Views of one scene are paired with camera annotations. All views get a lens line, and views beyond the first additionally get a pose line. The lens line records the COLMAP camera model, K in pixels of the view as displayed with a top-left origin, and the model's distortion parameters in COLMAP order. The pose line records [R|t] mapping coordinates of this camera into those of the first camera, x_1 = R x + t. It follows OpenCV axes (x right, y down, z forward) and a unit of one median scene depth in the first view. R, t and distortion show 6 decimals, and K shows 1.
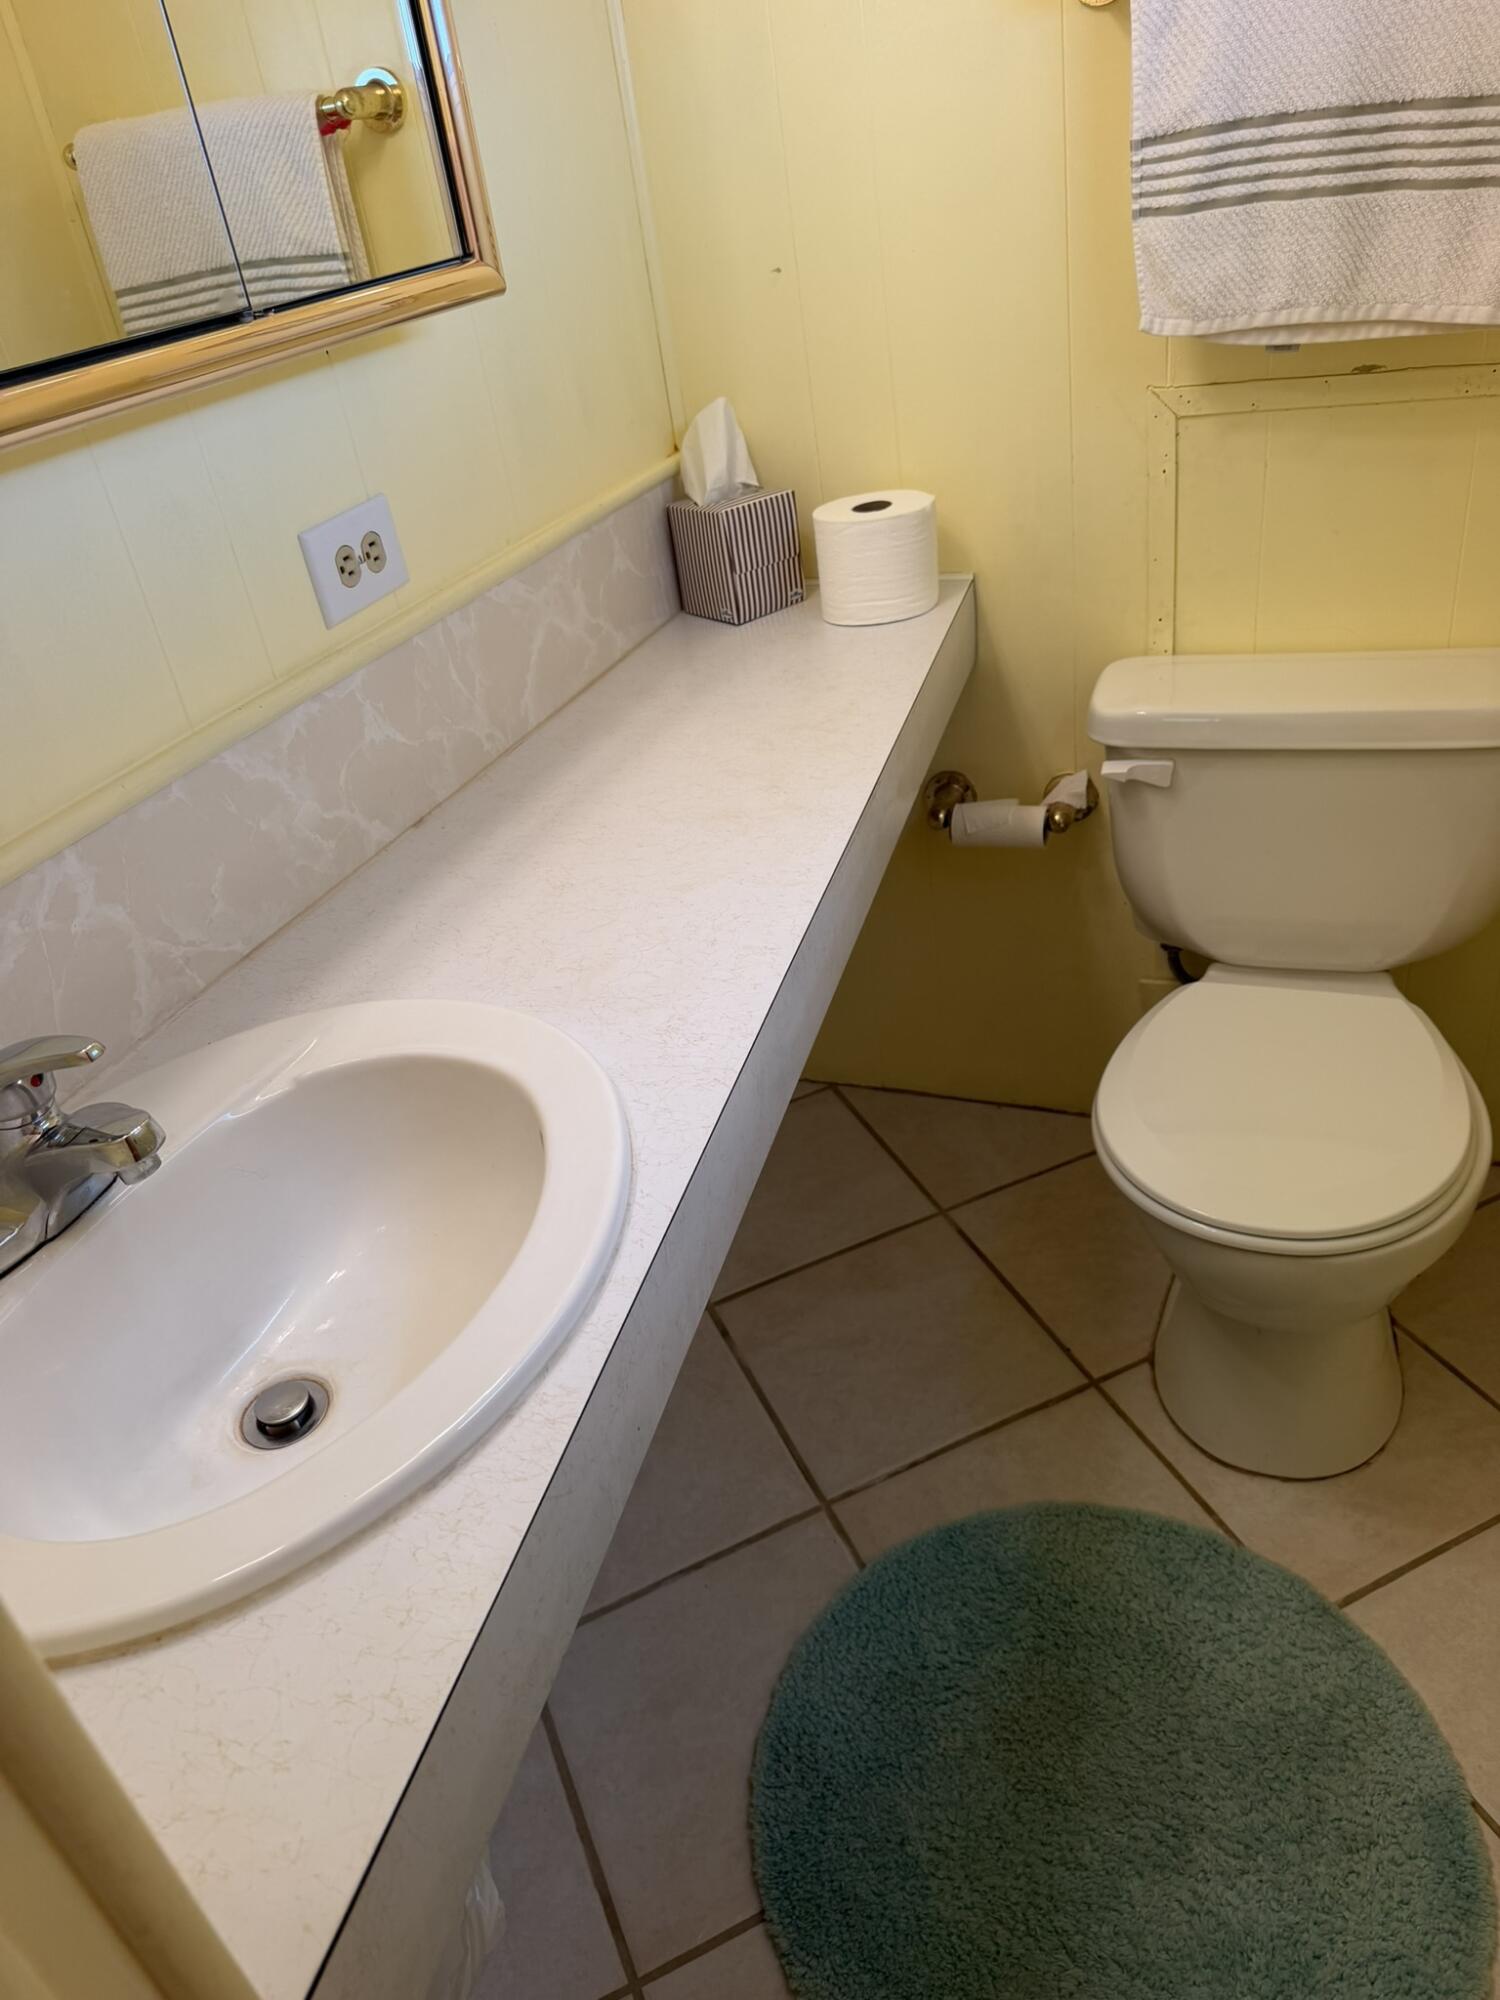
lens RADIAL K [[1419.2, 0, 746.2], [0, 1419.2, 997.9], [0, 0, 1]] dist [0.066768, -0.124252]
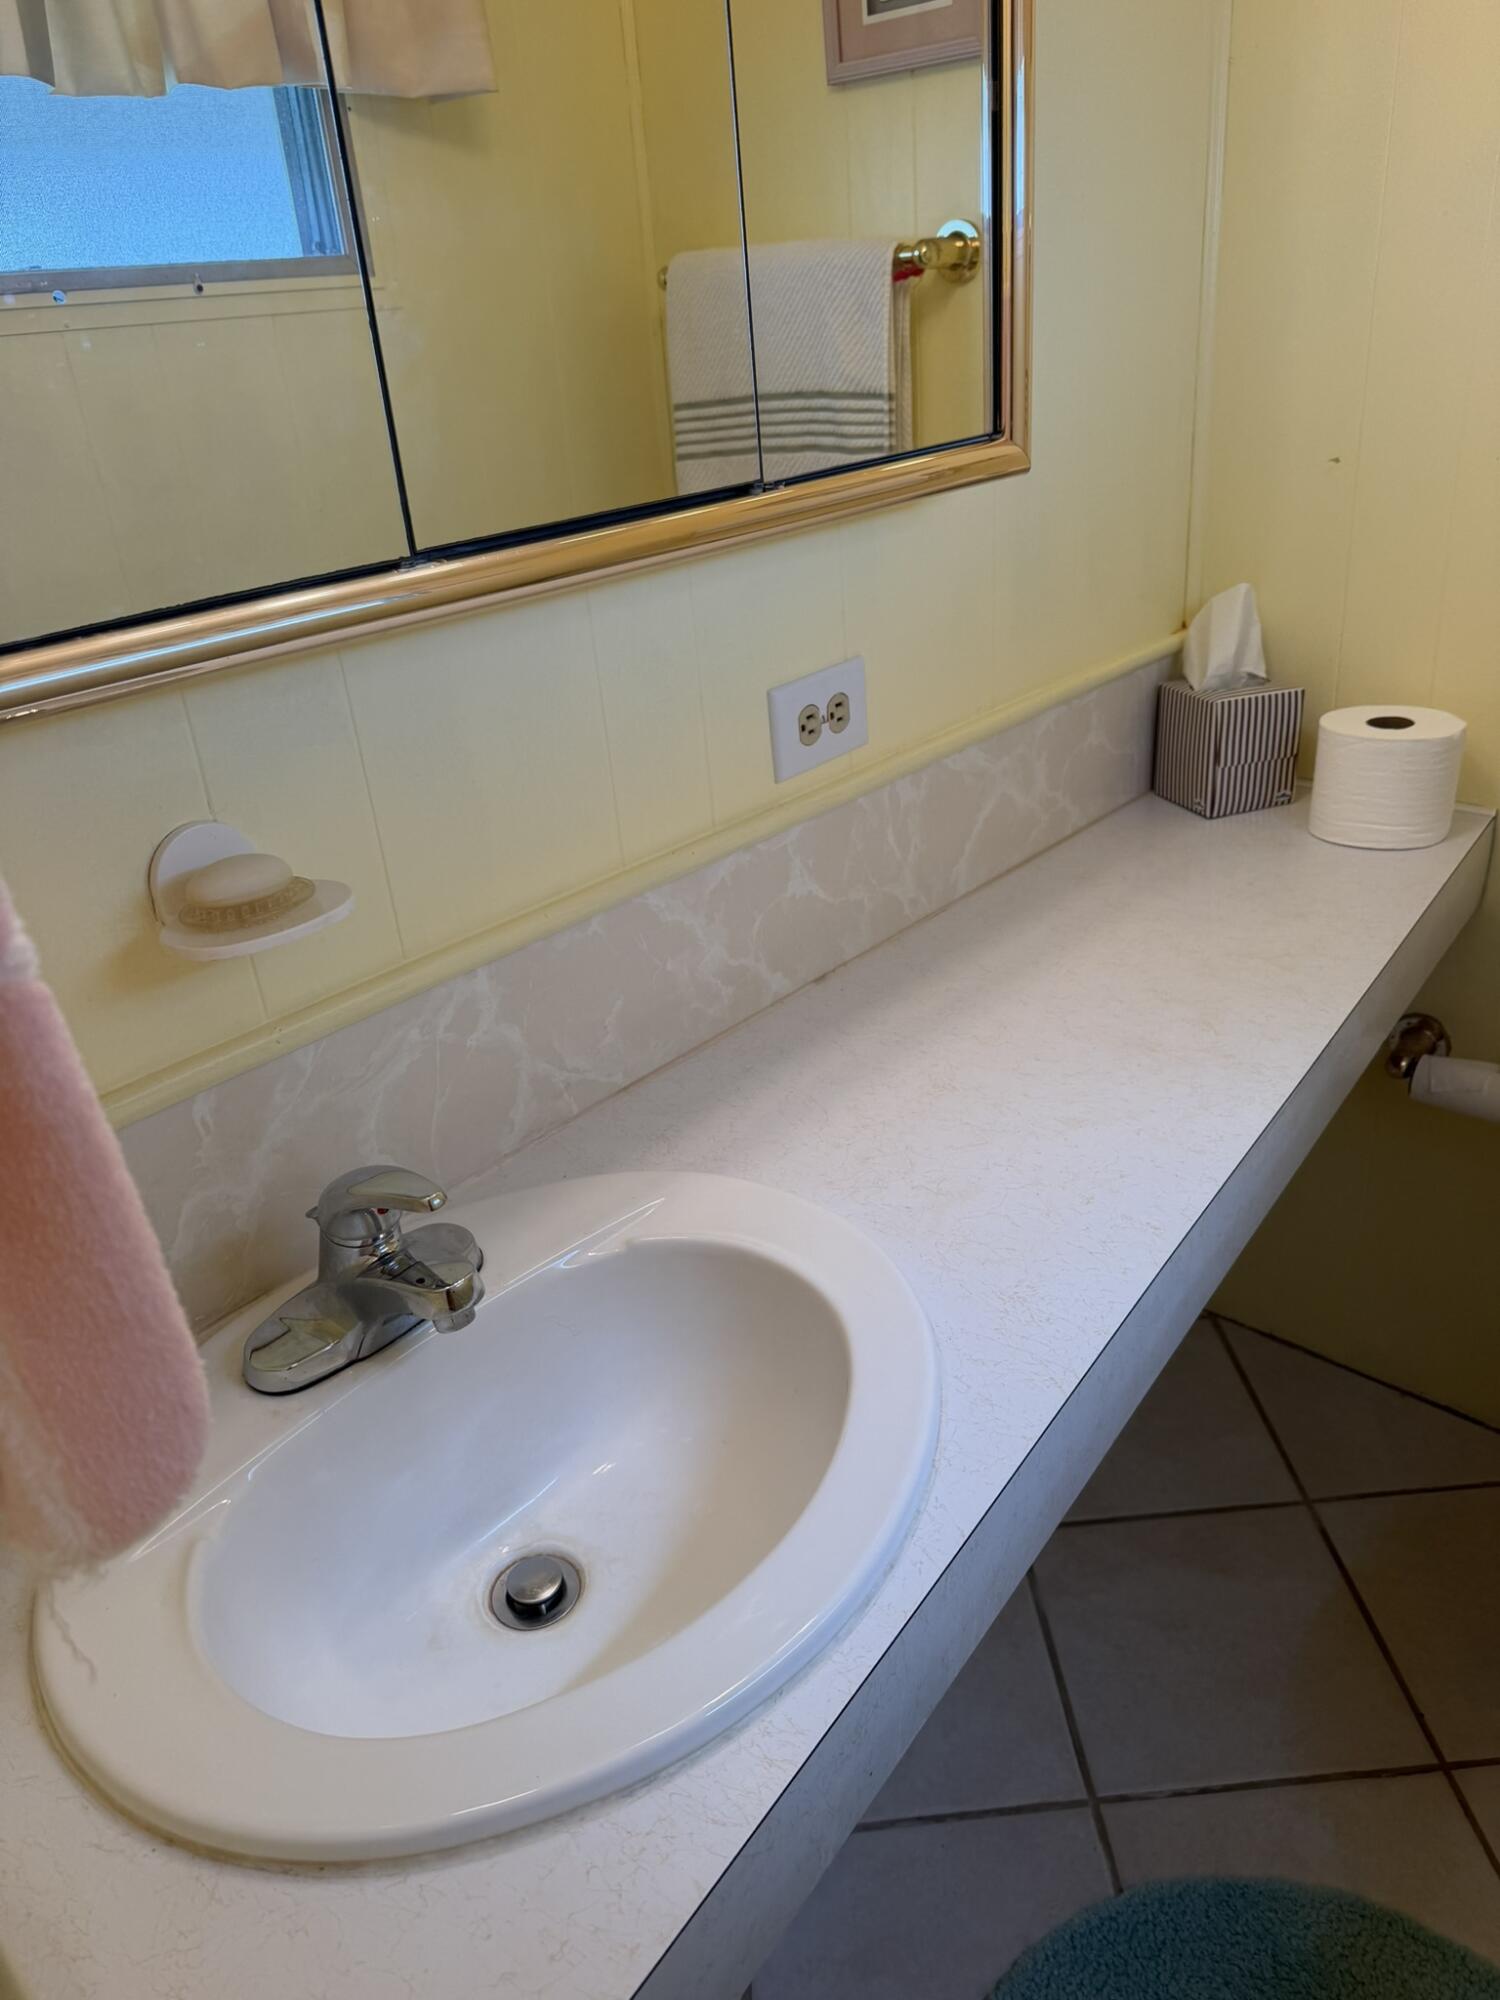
lens RADIAL K [[1419.2, 0, 746.2], [0, 1419.2, 997.9], [0, 0, 1]] dist [0.066768, -0.124252]
pose [[0.935130, 0.208314, -0.286596, 0.003881], [-0.225146, 0.973959, -0.026697, -0.078819], [0.273572, 0.089491, 0.957679, 0.054890]]
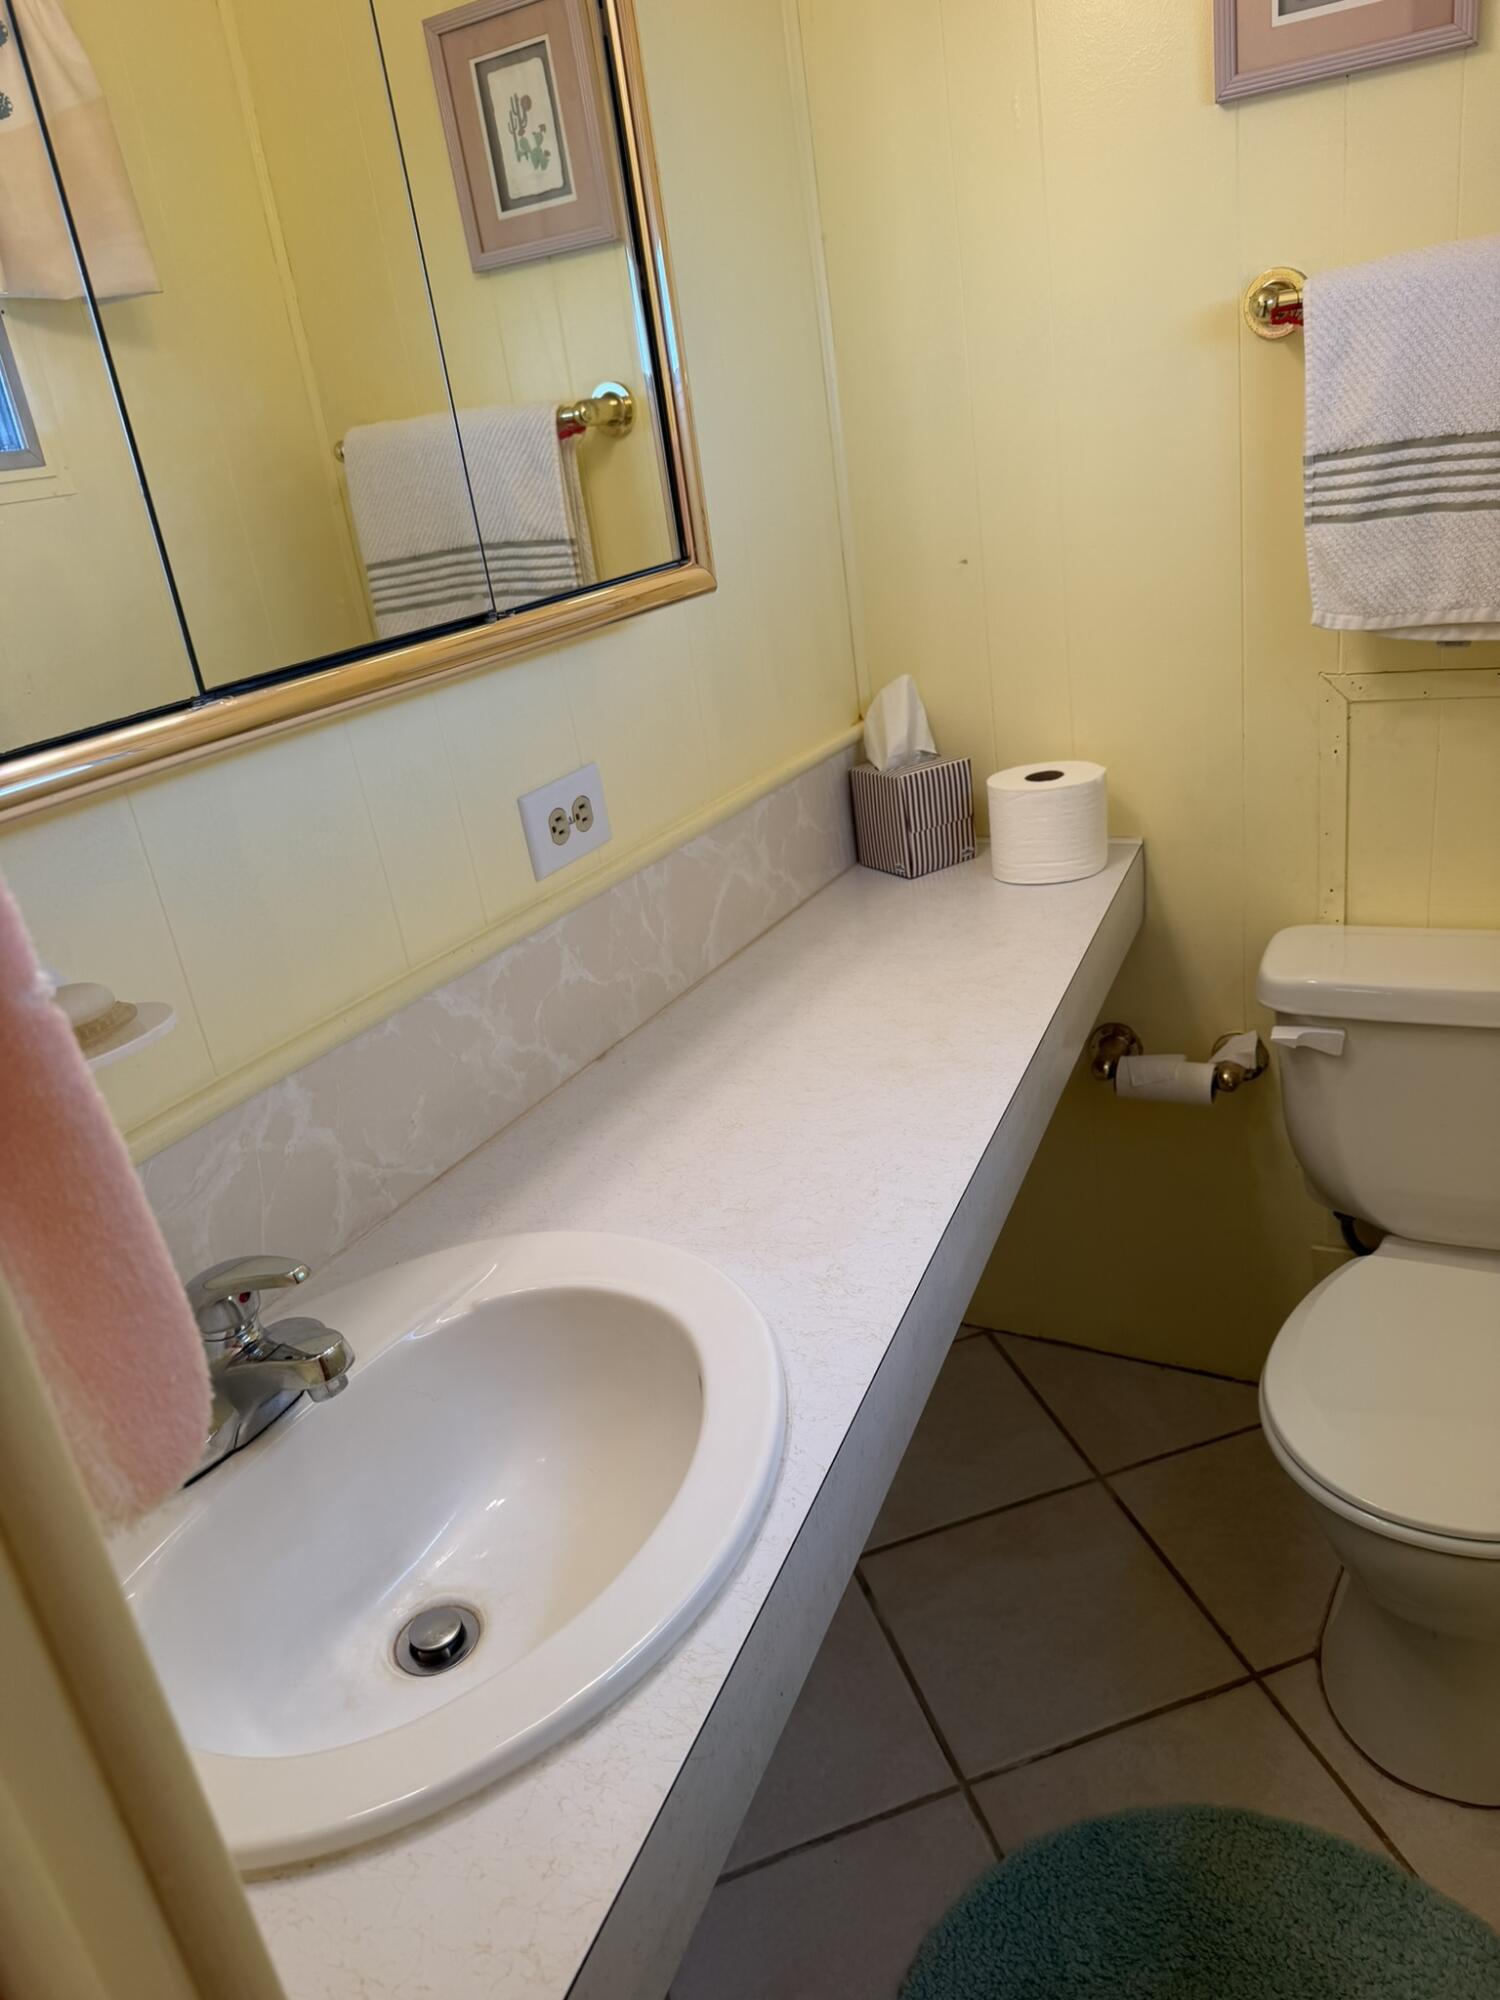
lens RADIAL K [[1410.1, 0, 750.0], [0, 1410.1, 1000.0], [0, 0, 1]] dist [0.115458, -0.233972]
pose [[0.992725, 0.044389, -0.111919, -0.004446], [-0.060612, 0.987427, -0.145994, -0.019307], [0.104031, 0.151716, 0.982934, -0.035188]]
